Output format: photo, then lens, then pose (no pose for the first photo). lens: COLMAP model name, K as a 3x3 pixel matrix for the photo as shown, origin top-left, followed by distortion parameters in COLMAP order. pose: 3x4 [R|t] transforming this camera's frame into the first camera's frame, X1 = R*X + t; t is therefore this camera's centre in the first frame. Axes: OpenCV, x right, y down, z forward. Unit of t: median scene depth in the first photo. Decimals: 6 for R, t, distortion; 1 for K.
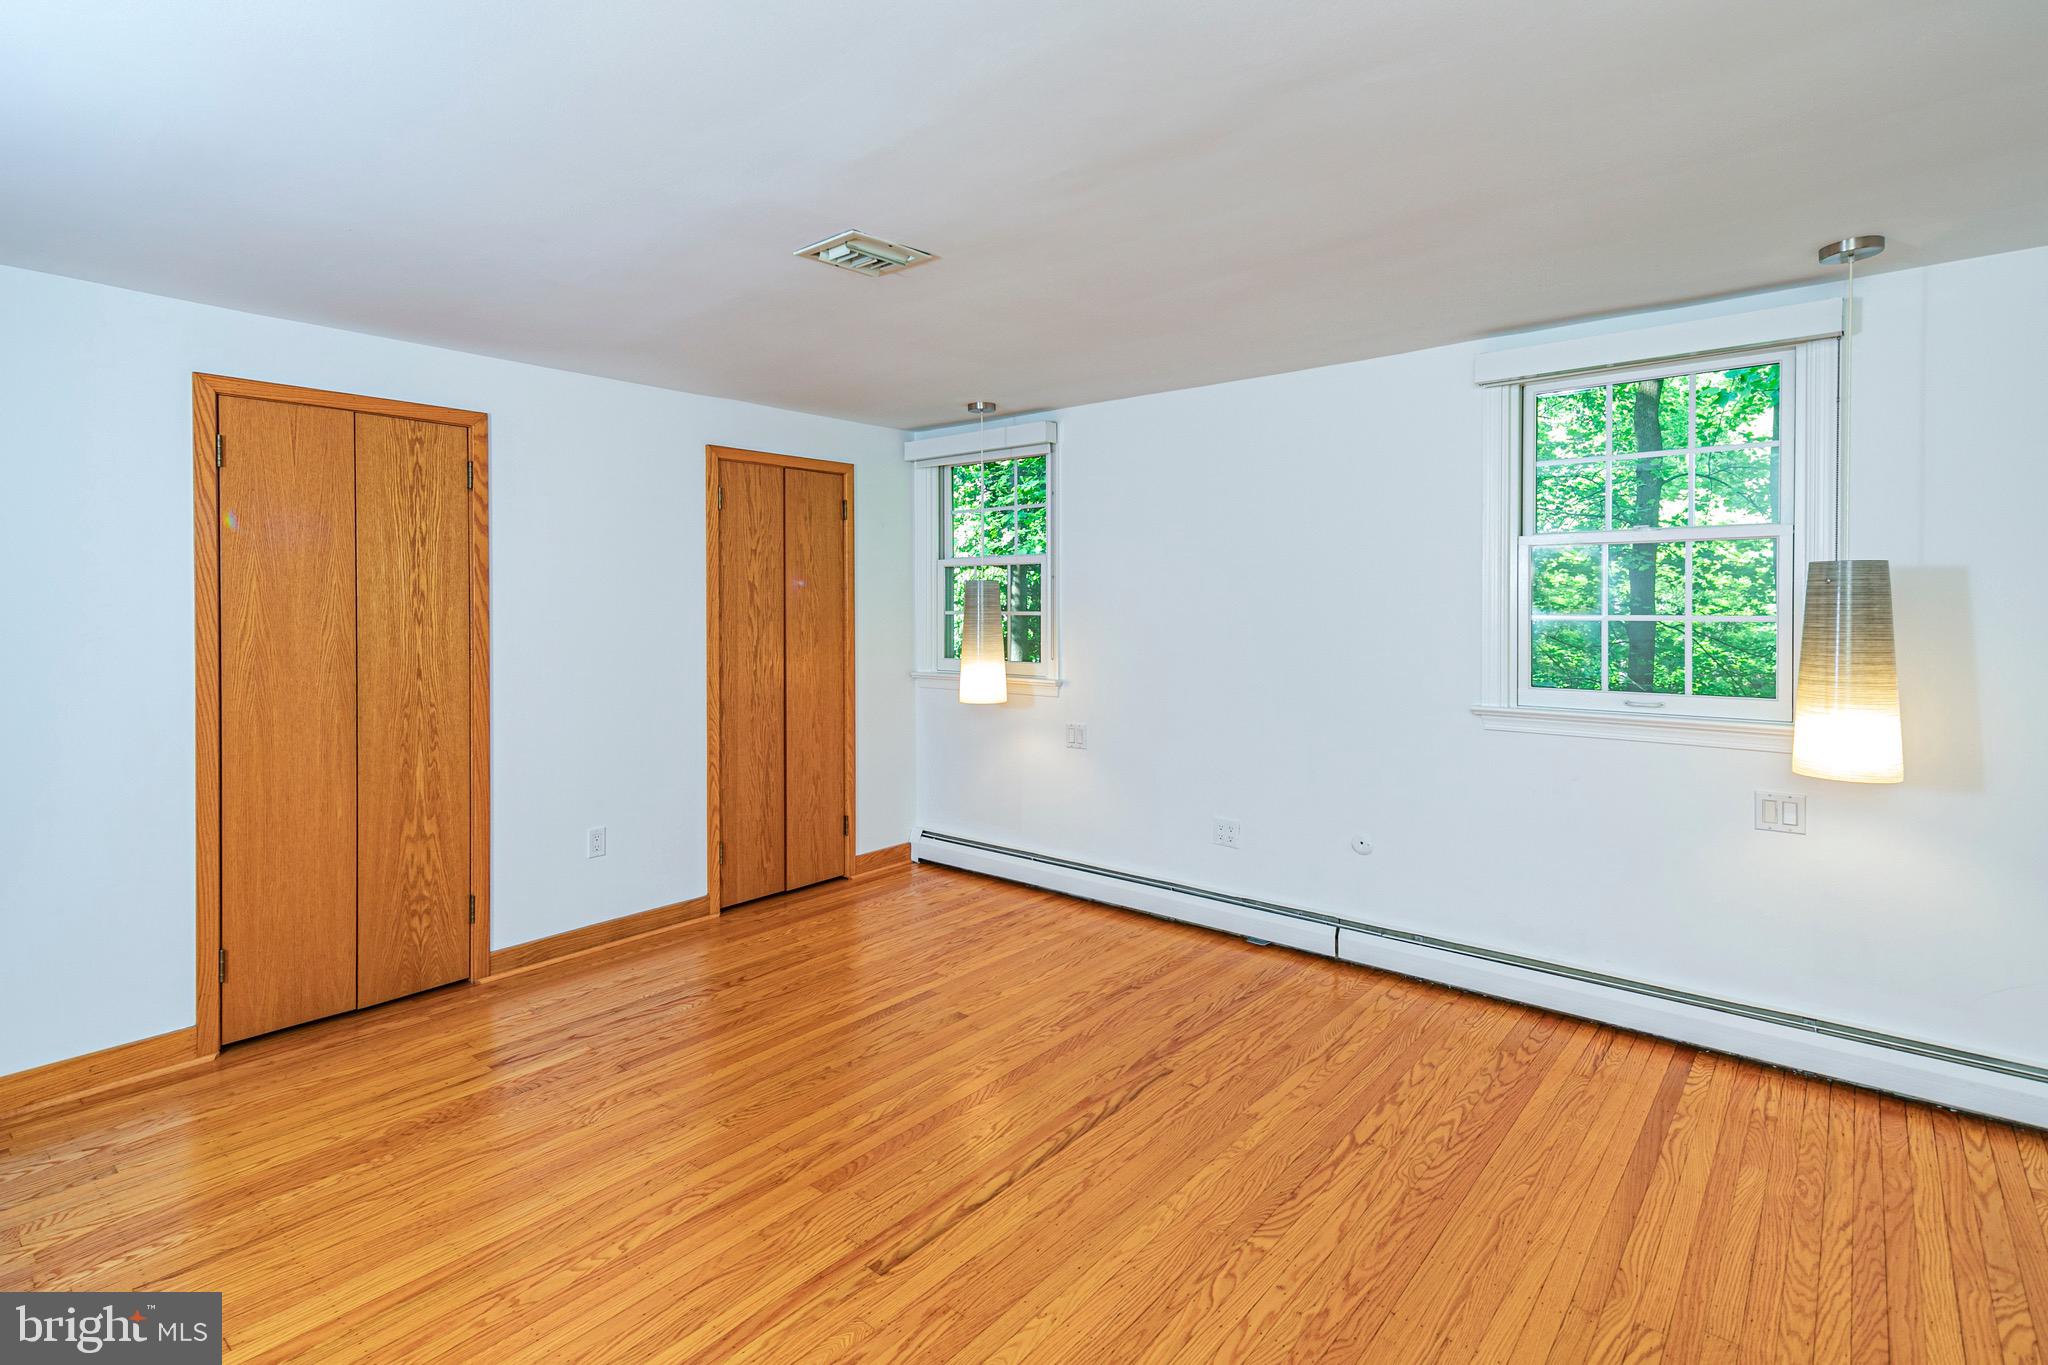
lens RADIAL K [[990.4, 0, 1044.7], [0, 990.4, 609.4], [0, 0, 1]] dist [0.029633, -0.007412]
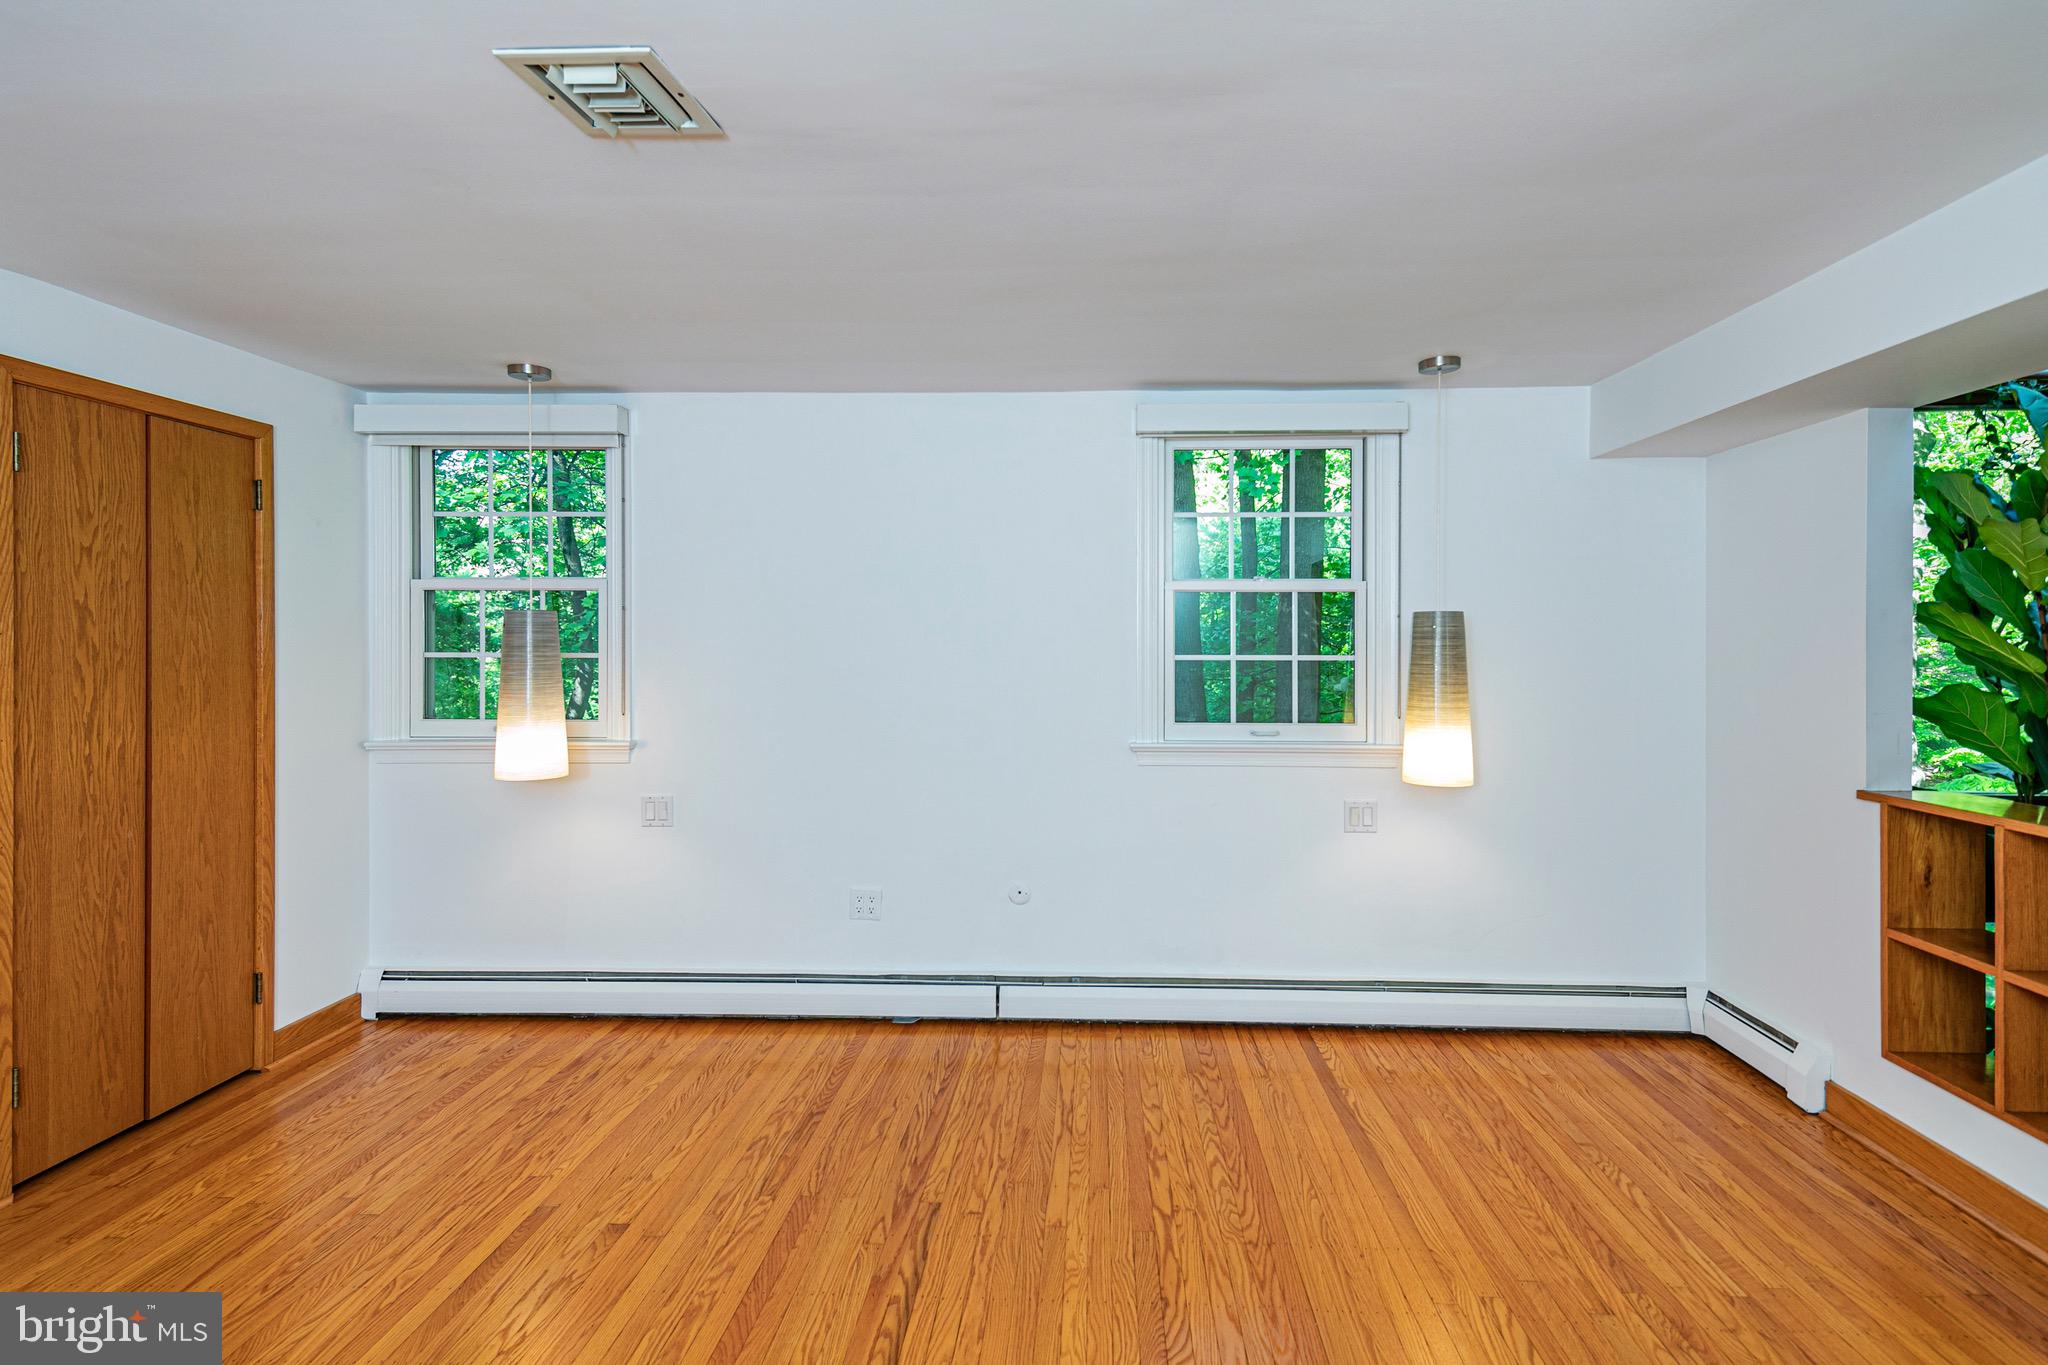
lens RADIAL K [[990.4, 0, 1065.3], [0, 990.4, 643.4], [0, 0, 1]] dist [0.029633, -0.007412]
pose [[0.791678, 0.004472, 0.610922, -0.251673], [0.000114, 0.999972, -0.007468, 0.000907], [-0.610938, 0.005982, 0.791656, 0.227227]]
